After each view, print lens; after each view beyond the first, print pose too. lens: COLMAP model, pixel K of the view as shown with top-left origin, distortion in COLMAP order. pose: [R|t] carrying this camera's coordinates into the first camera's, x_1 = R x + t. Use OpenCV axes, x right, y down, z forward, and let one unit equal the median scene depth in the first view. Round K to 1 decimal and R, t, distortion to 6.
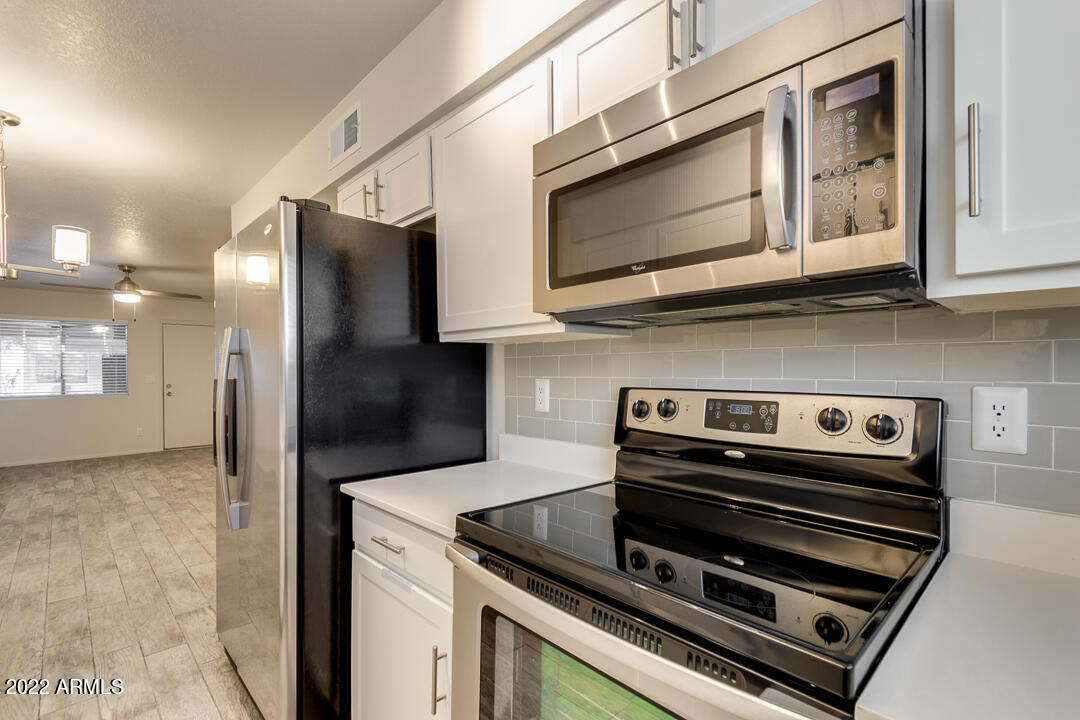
lens RADIAL K [[495.6, 0, 540.4], [0, 495.6, 373.9], [0, 0, 1]] dist [-0.000633, -0.000057]
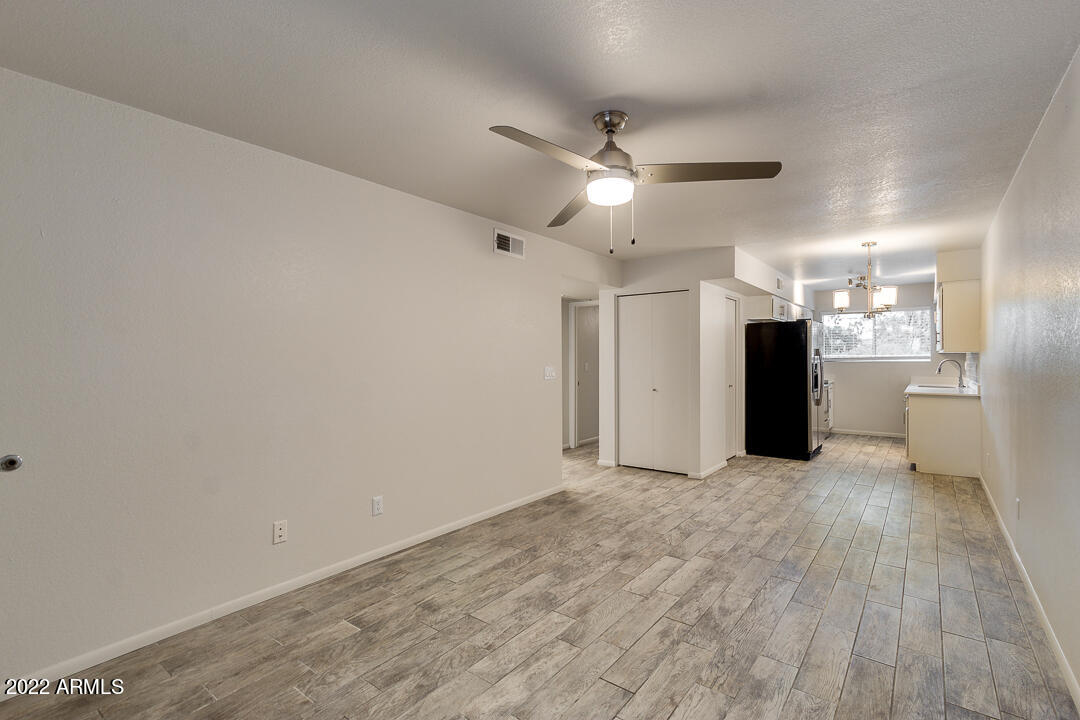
lens RADIAL K [[494.1, 0, 542.5], [0, 494.1, 360.9], [0, 0, 1]] dist [0.001693, -0.000004]
pose [[-0.141495, 0.002664, 0.989935, -2.538934], [0.015039, 0.999887, -0.000541, -0.022819], [-0.989825, 0.014811, -0.141519, 2.283243]]
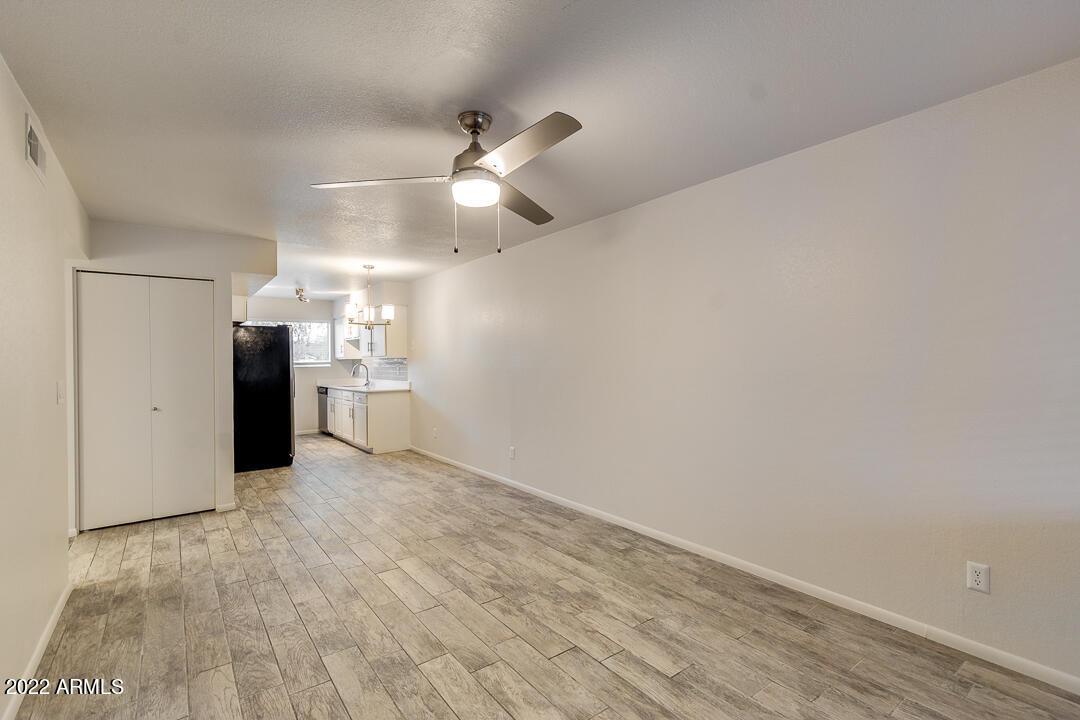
lens RADIAL K [[494.1, 0, 542.5], [0, 494.1, 360.9], [0, 0, 1]] dist [0.001693, -0.000004]
pose [[-0.992057, 0.020213, 0.124155, -1.918947], [0.021815, 0.999695, 0.011554, -0.033601], [-0.123883, 0.014171, -0.992196, 2.875861]]
